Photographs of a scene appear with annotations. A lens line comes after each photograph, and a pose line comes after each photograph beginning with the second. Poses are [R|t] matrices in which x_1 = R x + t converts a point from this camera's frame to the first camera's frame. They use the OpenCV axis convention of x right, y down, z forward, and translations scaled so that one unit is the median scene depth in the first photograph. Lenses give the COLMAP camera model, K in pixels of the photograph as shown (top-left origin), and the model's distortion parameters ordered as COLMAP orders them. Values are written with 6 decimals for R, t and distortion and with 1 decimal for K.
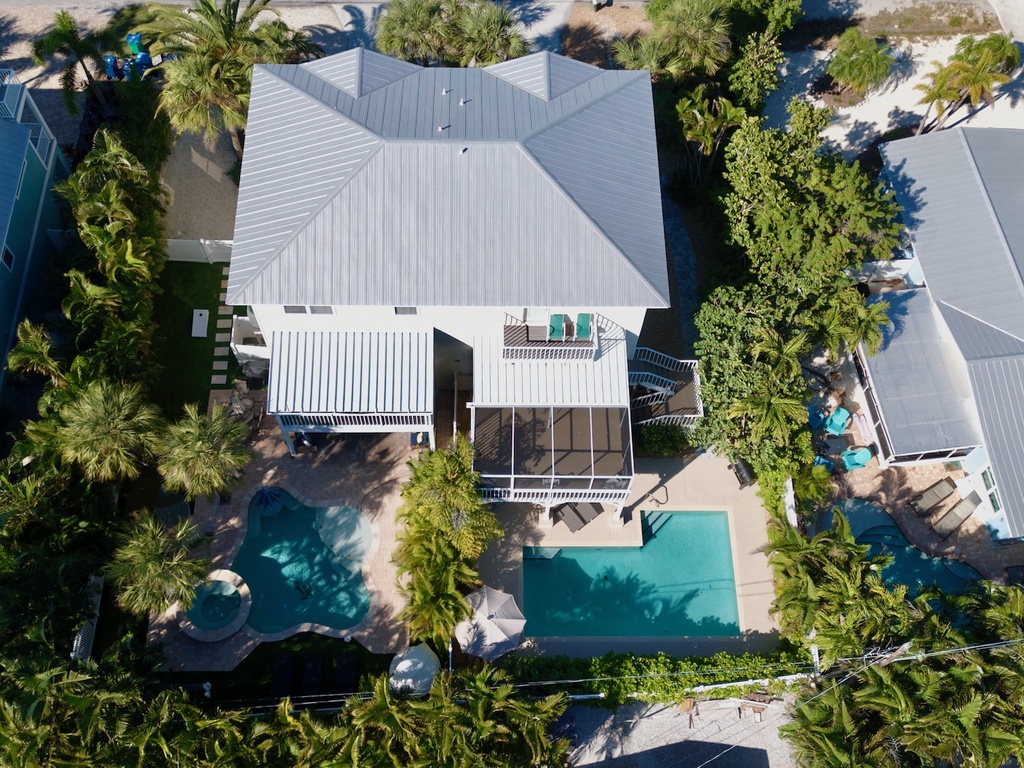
lens RADIAL K [[883.2, 0, 512.2], [0, 883.2, 404.9], [0, 0, 1]] dist [0.054182, -0.003013]
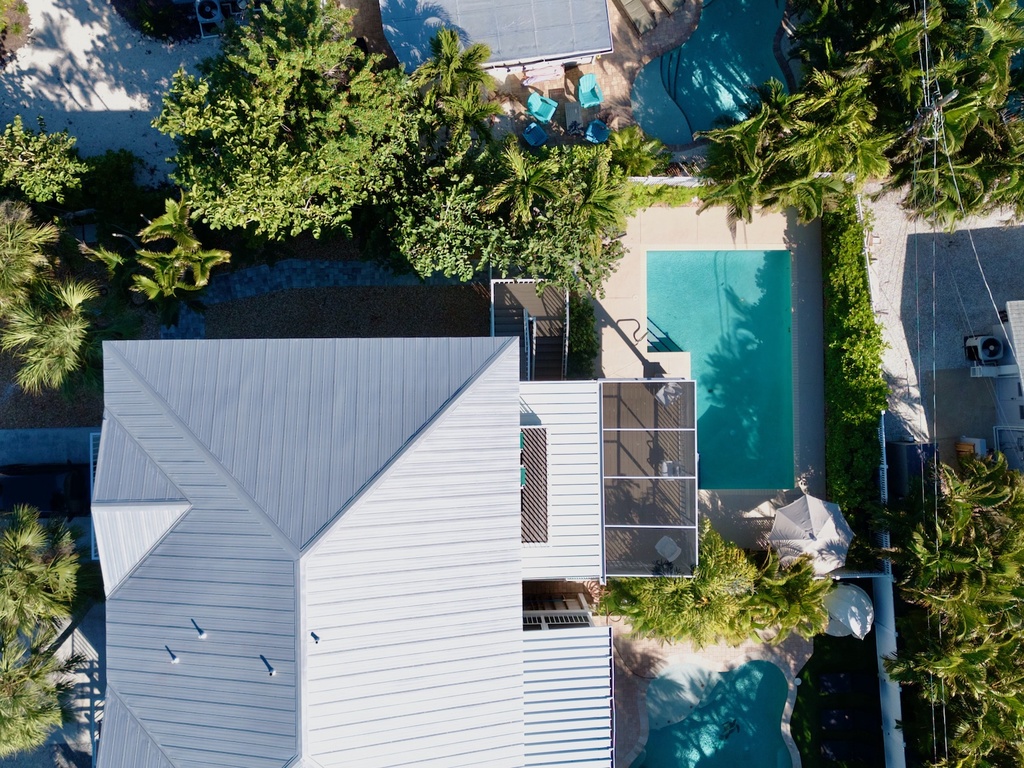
lens RADIAL K [[883.2, 0, 512.2], [0, 883.2, 404.9], [0, 0, 1]] dist [0.054182, -0.003013]
pose [[-0.004755, -0.999616, -0.027295, 0.123424], [0.914123, -0.015411, 0.405143, -0.367414], [-0.405408, -0.023024, 0.913846, 0.279684]]
